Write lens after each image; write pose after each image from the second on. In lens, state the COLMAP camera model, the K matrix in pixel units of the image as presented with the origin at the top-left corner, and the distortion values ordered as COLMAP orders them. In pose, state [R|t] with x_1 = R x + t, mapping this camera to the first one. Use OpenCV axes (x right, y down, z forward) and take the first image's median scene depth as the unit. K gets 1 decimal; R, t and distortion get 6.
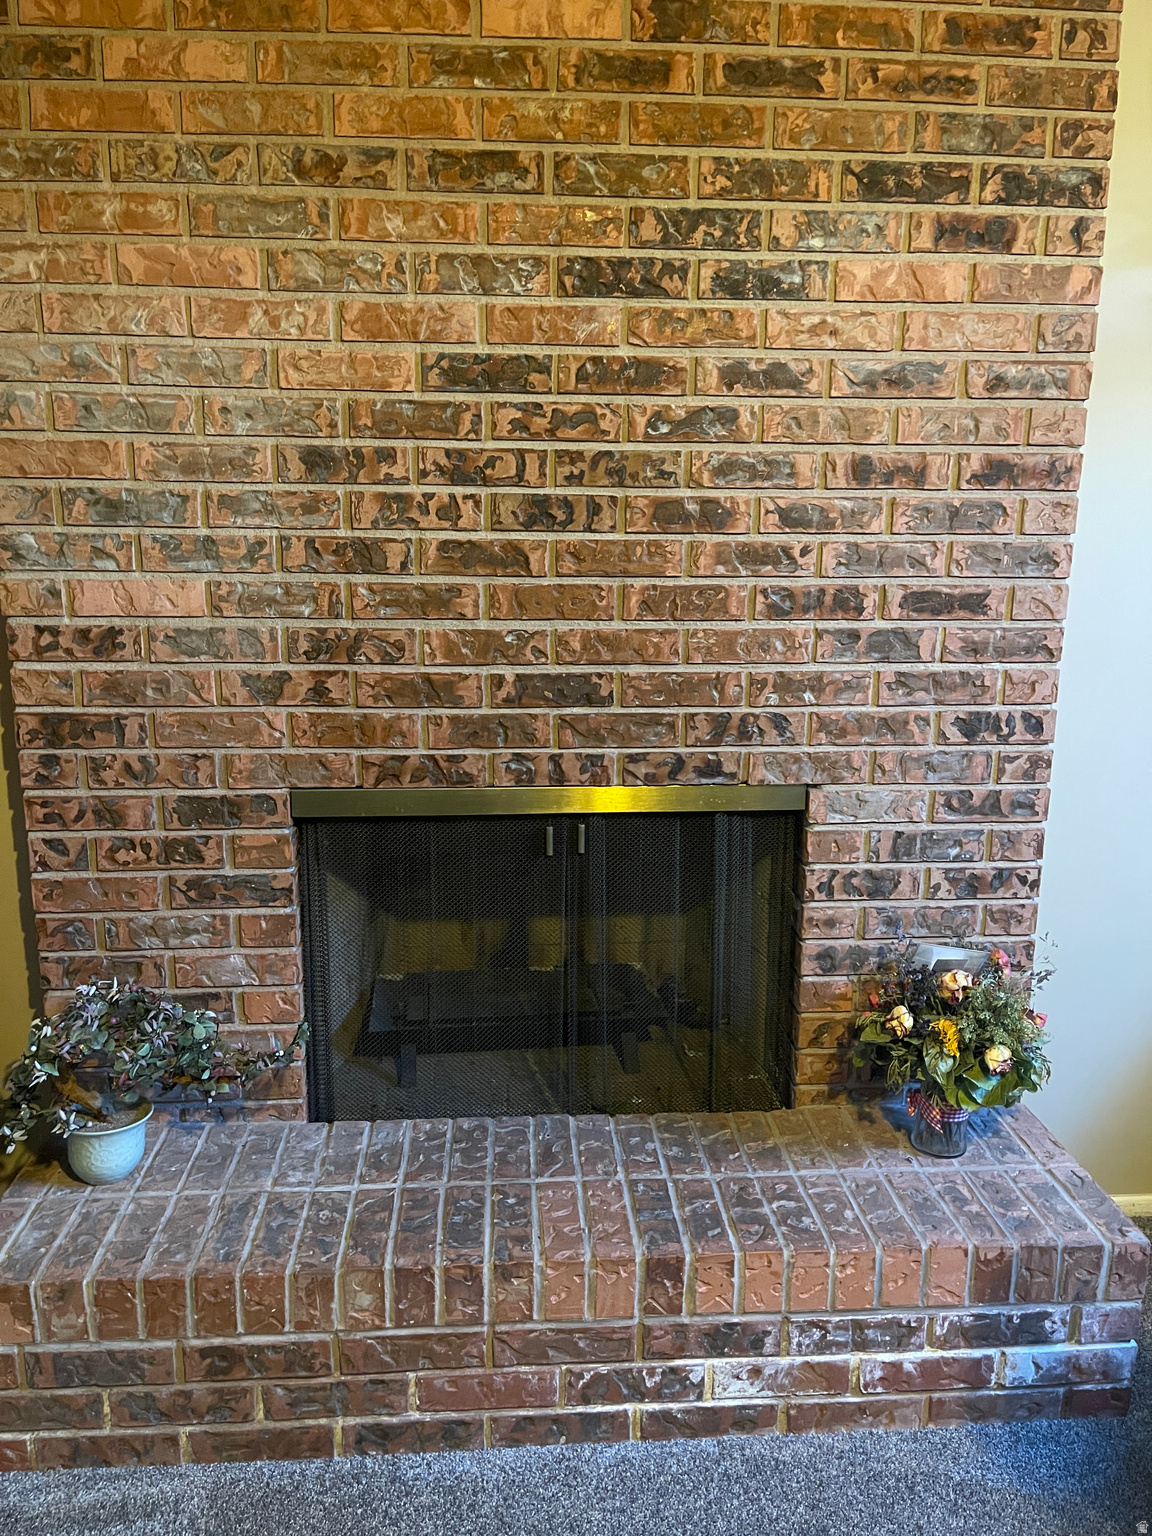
lens RADIAL K [[1156.7, 0, 578.9], [0, 1156.7, 779.8], [0, 0, 1]] dist [0.082895, -0.108063]
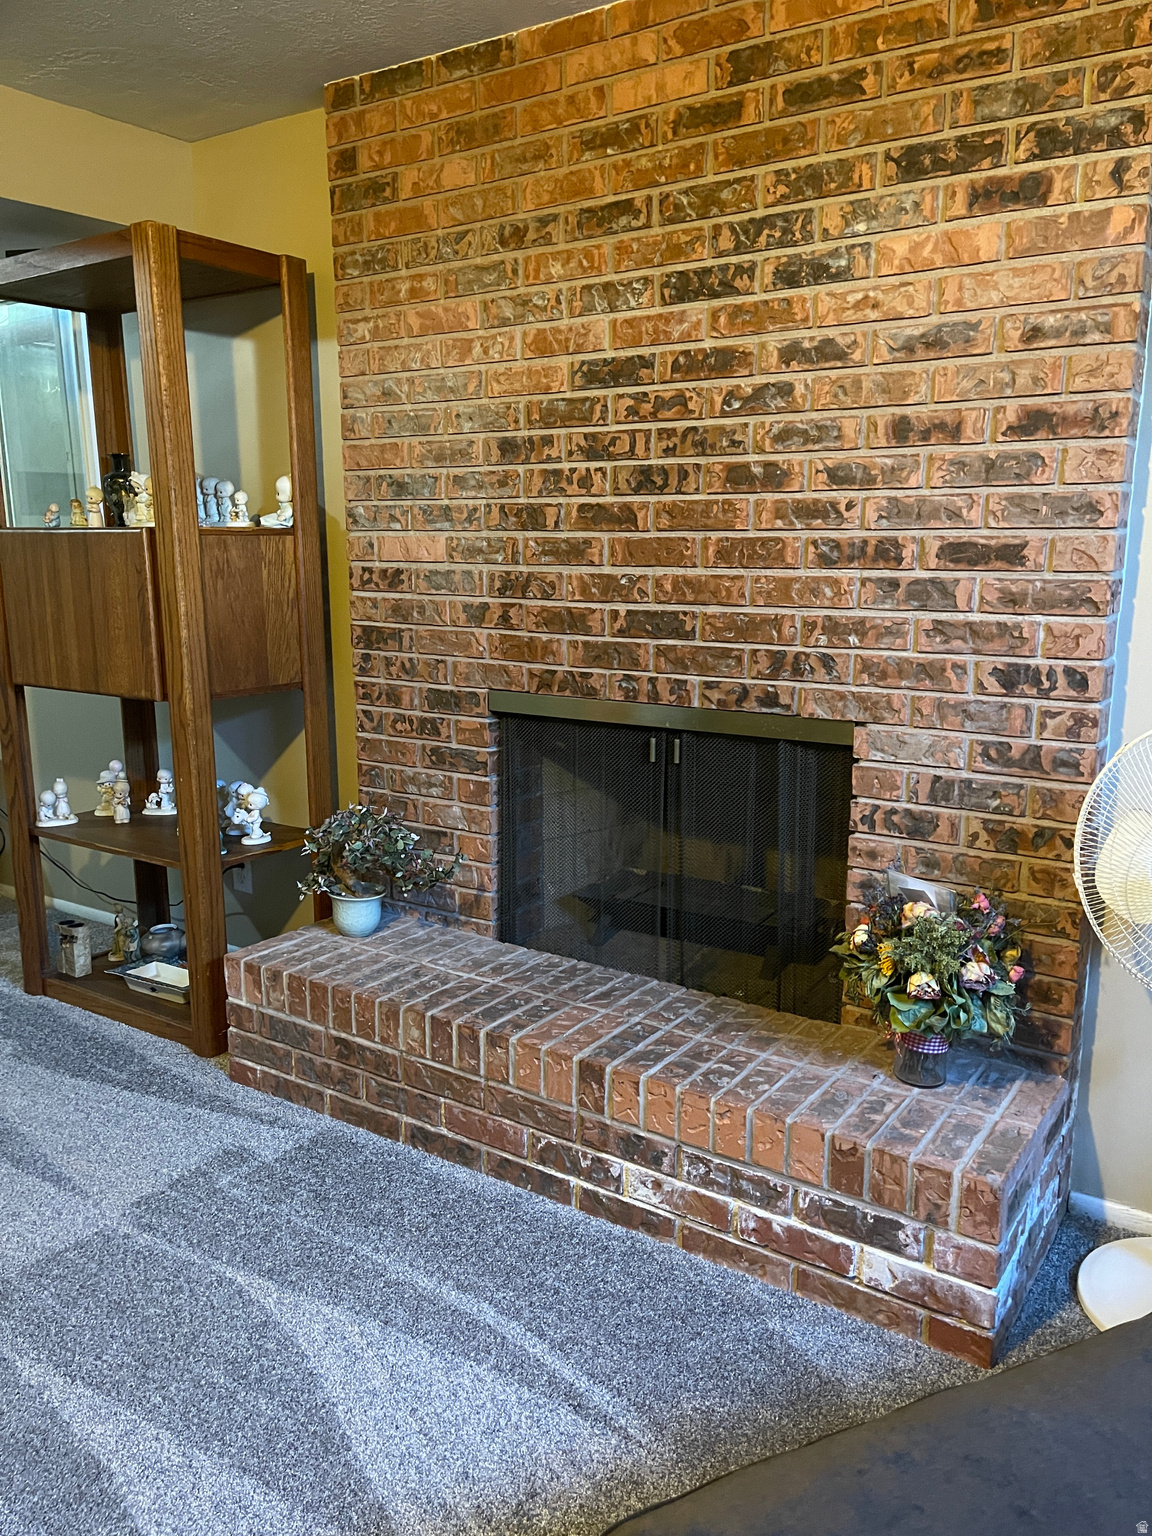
lens RADIAL K [[1156.7, 0, 592.2], [0, 1156.7, 781.3], [0, 0, 1]] dist [0.082895, -0.108063]
pose [[0.789958, 0.117885, -0.601722, 0.724135], [-0.128118, 0.991417, 0.026035, 0.068044], [0.599626, 0.056525, 0.798281, -0.016895]]
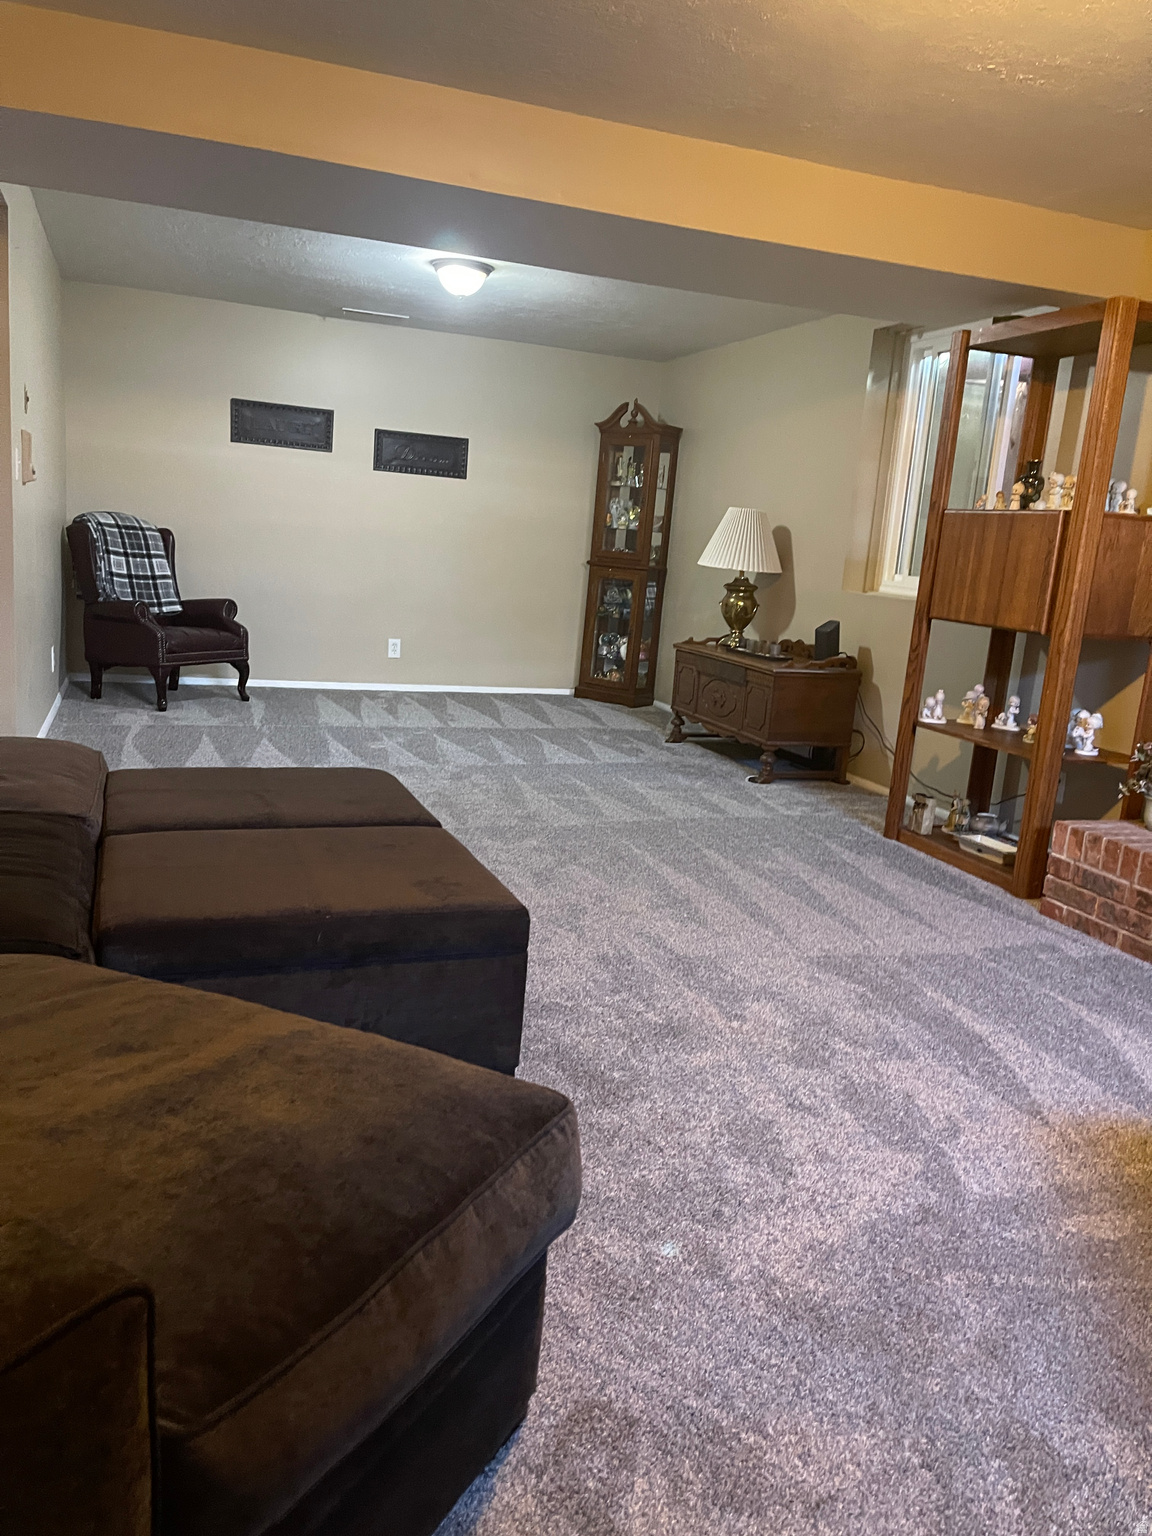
lens RADIAL K [[1156.7, 0, 574.5], [0, 1156.7, 759.8], [0, 0, 1]] dist [0.082895, -0.108063]
pose [[0.271975, 0.198829, -0.941539, 1.143471], [-0.282614, 0.951779, 0.119354, 0.272530], [0.919869, 0.233631, 0.315052, -0.522754]]
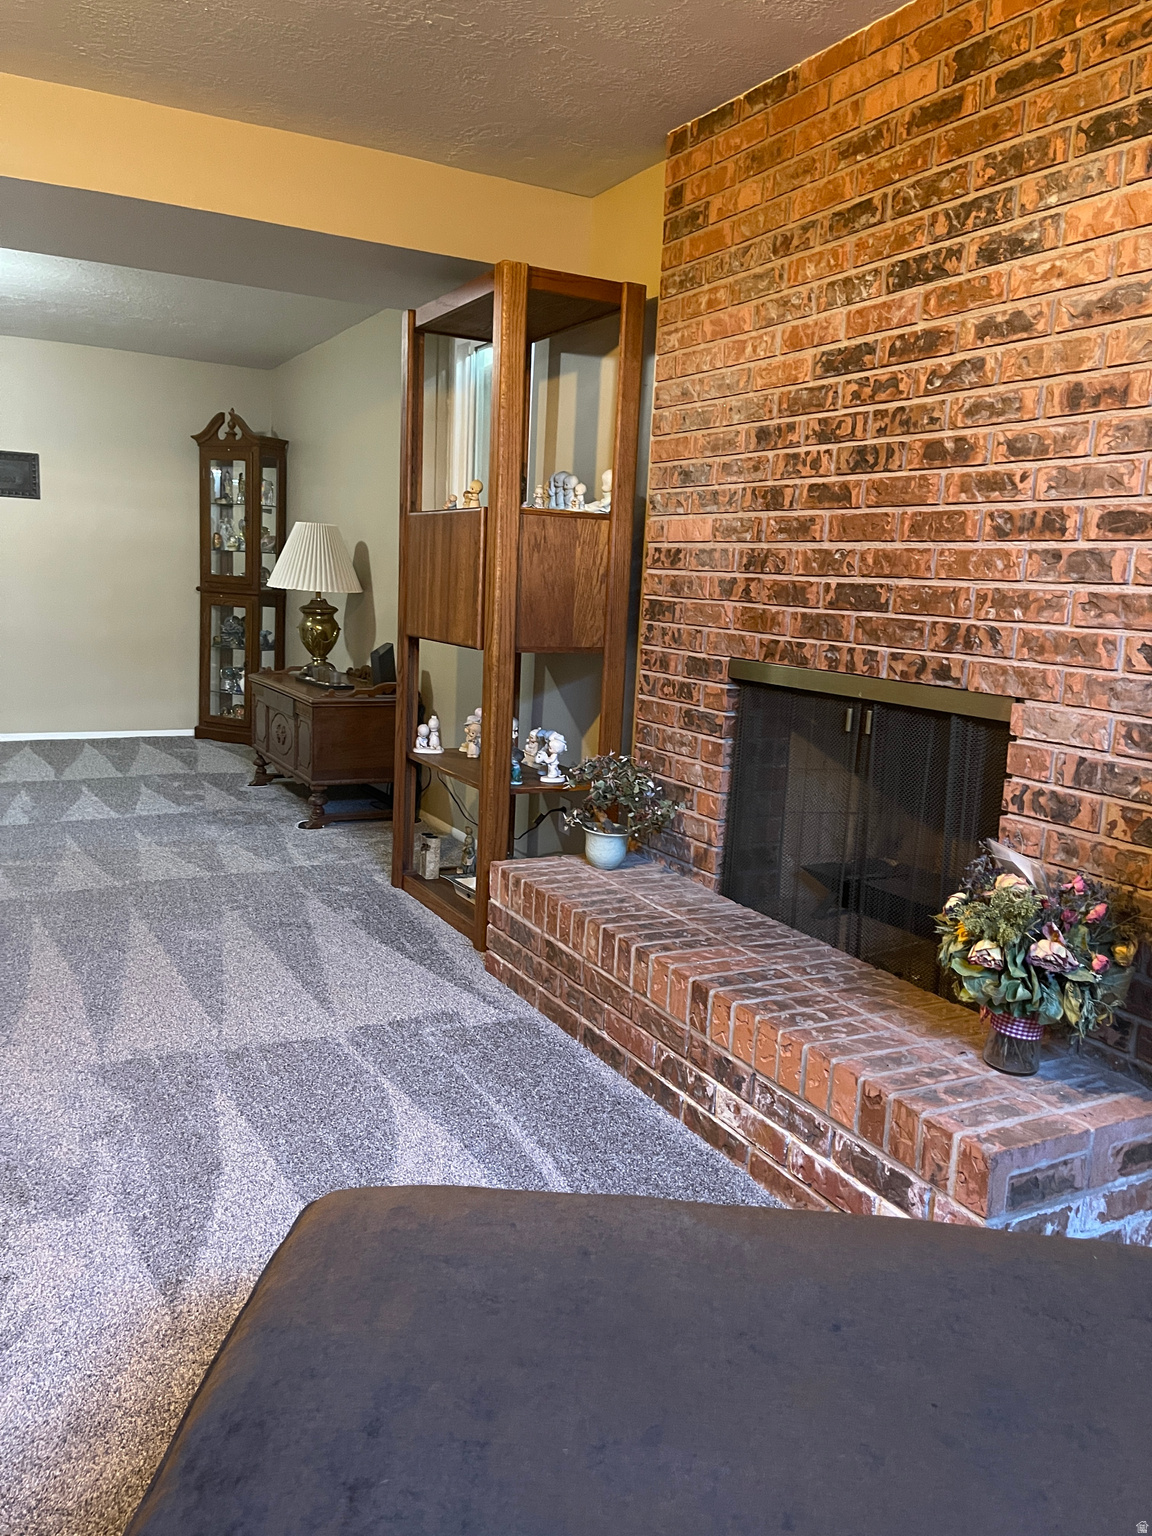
lens RADIAL K [[1156.7, 0, 583.1], [0, 1156.7, 758.9], [0, 0, 1]] dist [0.082895, -0.108063]
pose [[0.414279, 0.154907, -0.896870, 1.086393], [-0.240786, 0.968954, 0.056135, 0.101258], [0.877721, 0.192698, 0.438717, 0.214993]]
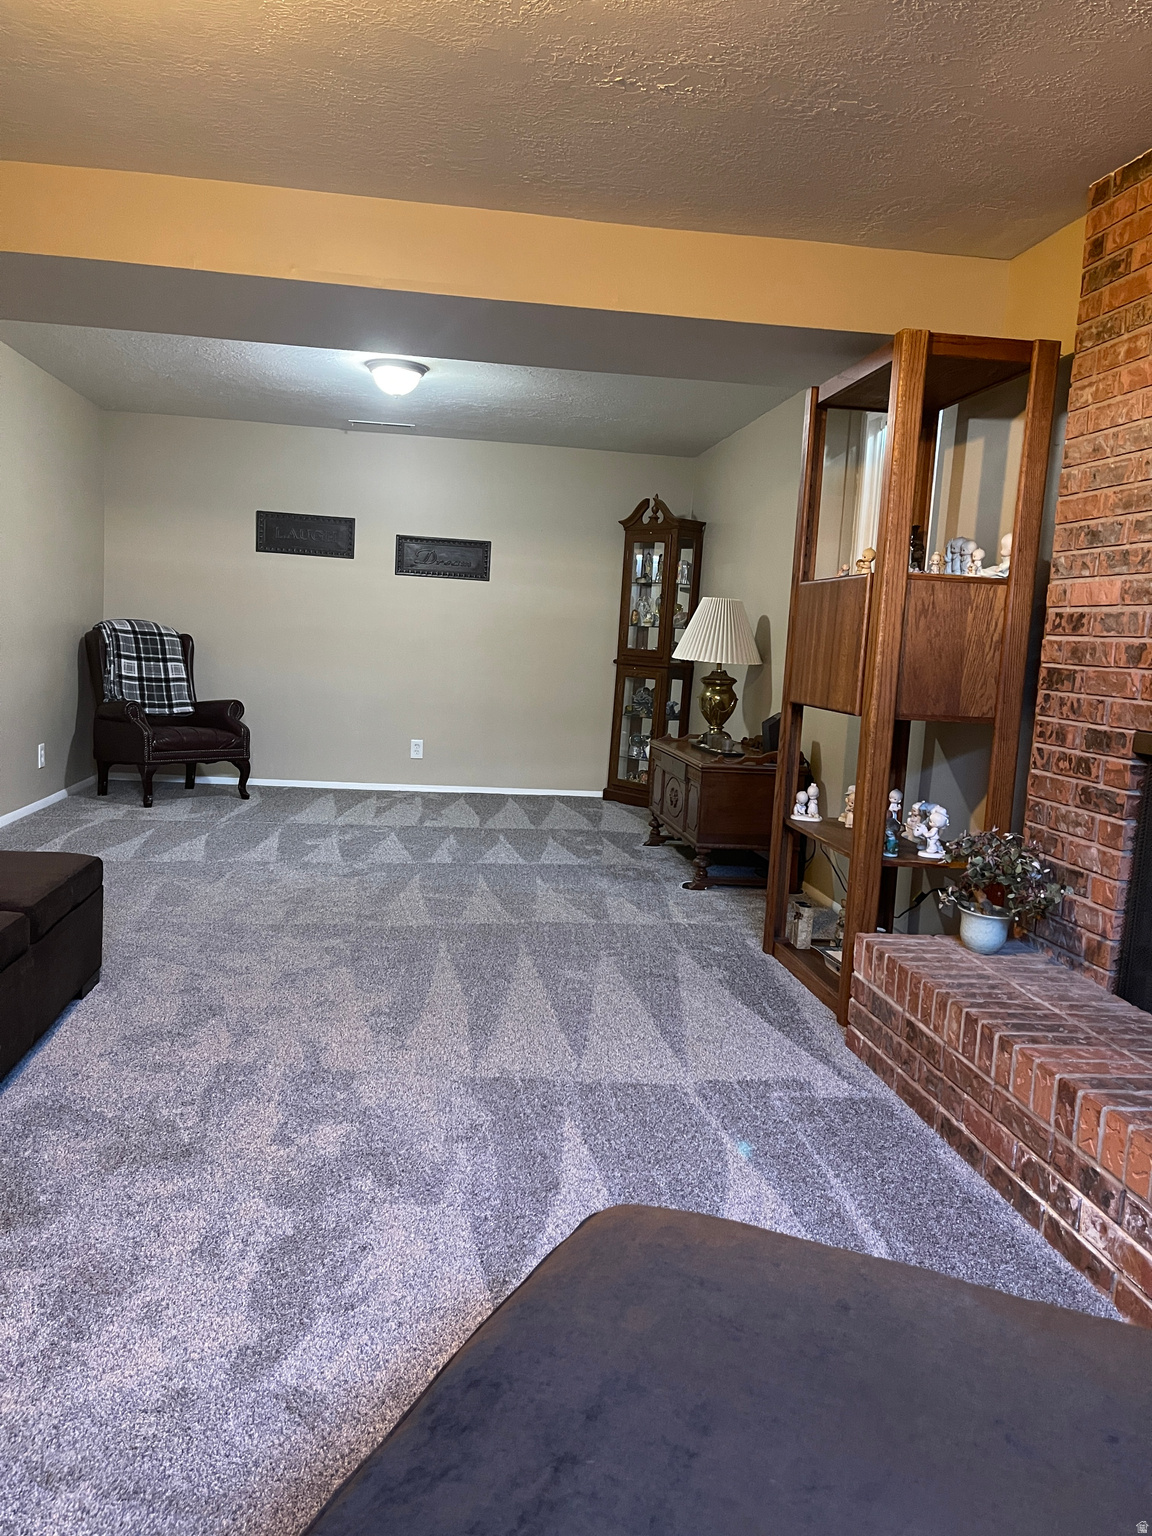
lens RADIAL K [[1156.7, 0, 579.8], [0, 1156.7, 760.8], [0, 0, 1]] dist [0.082895, -0.108063]
pose [[0.065780, 0.105211, -0.992272, 1.123736], [-0.272402, 0.958547, 0.083577, 0.109281], [0.959932, 0.264799, 0.091713, 0.276110]]
